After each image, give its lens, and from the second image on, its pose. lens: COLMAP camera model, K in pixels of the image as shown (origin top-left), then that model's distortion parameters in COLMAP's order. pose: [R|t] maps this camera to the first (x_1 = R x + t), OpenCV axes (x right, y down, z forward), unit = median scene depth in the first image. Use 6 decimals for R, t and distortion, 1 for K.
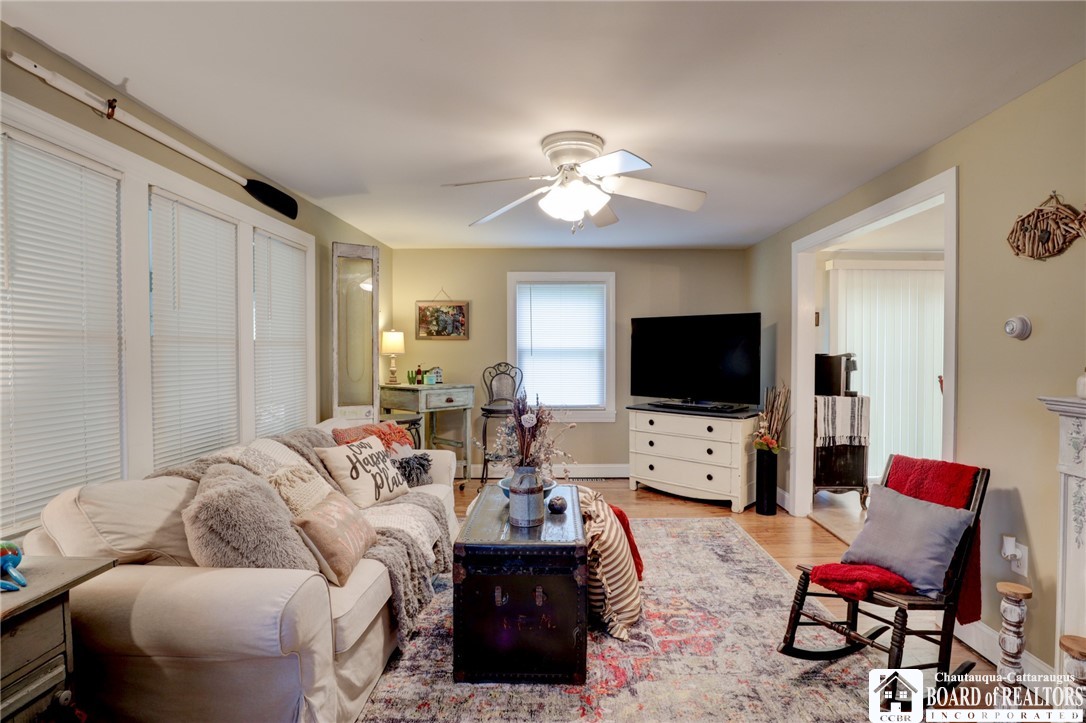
lens RADIAL K [[547.0, 0, 553.0], [0, 547.0, 361.0], [0, 0, 1]] dist [-0.042522, 0.010194]
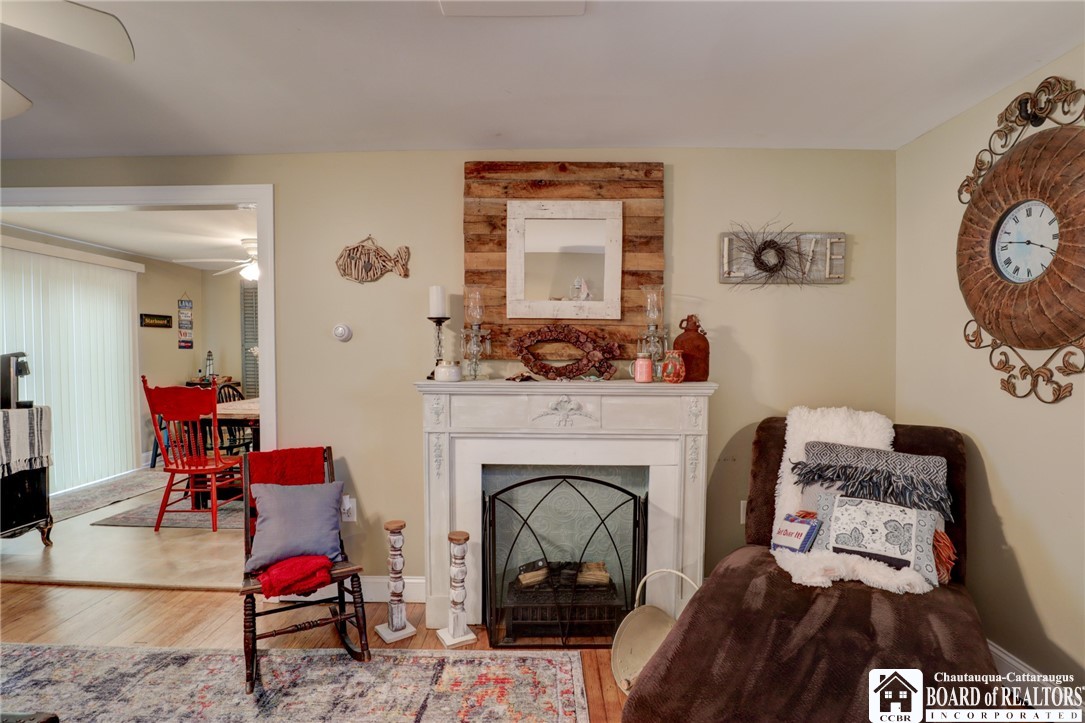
lens RADIAL K [[546.5, 0, 552.8], [0, 546.5, 361.4], [0, 0, 1]] dist [-0.042522, 0.010194]
pose [[-0.007262, -0.021216, 0.999749, -0.301655], [0.014996, 0.999660, 0.021323, -0.008609], [-0.999861, 0.015147, -0.006942, 0.341934]]
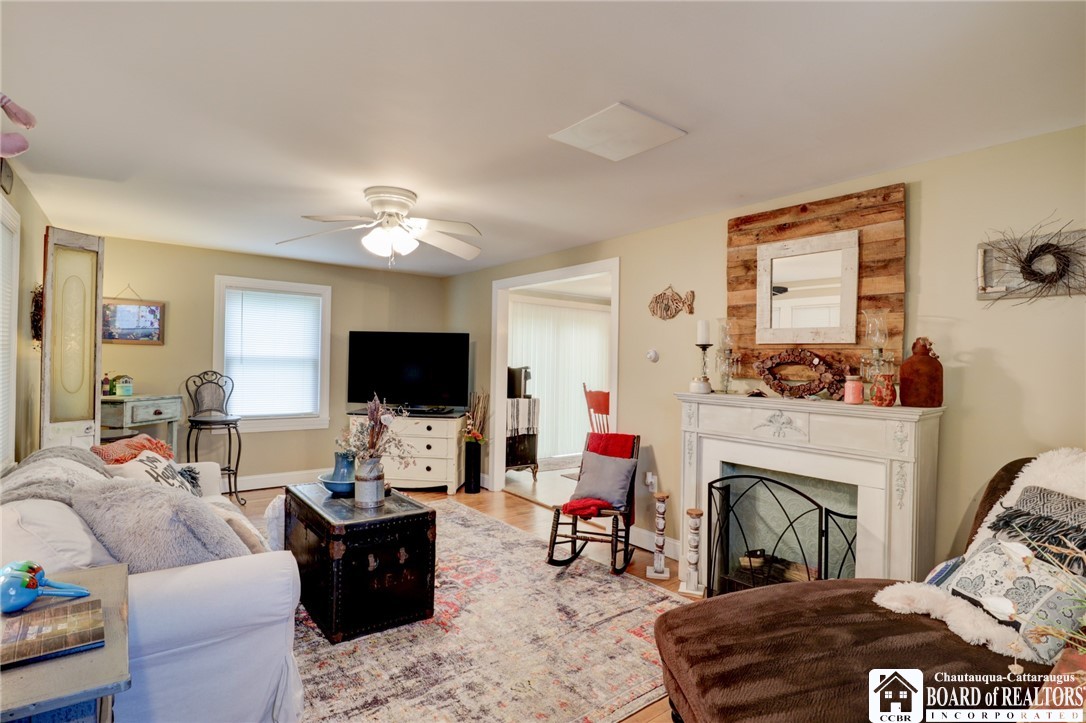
lens RADIAL K [[547.0, 0, 554.1], [0, 547.0, 358.0], [0, 0, 1]] dist [-0.042522, 0.010194]
pose [[0.773012, 0.022585, 0.633989, -0.381828], [-0.009549, 0.999667, -0.023969, -0.004722], [-0.634319, 0.012474, 0.772971, -0.150750]]
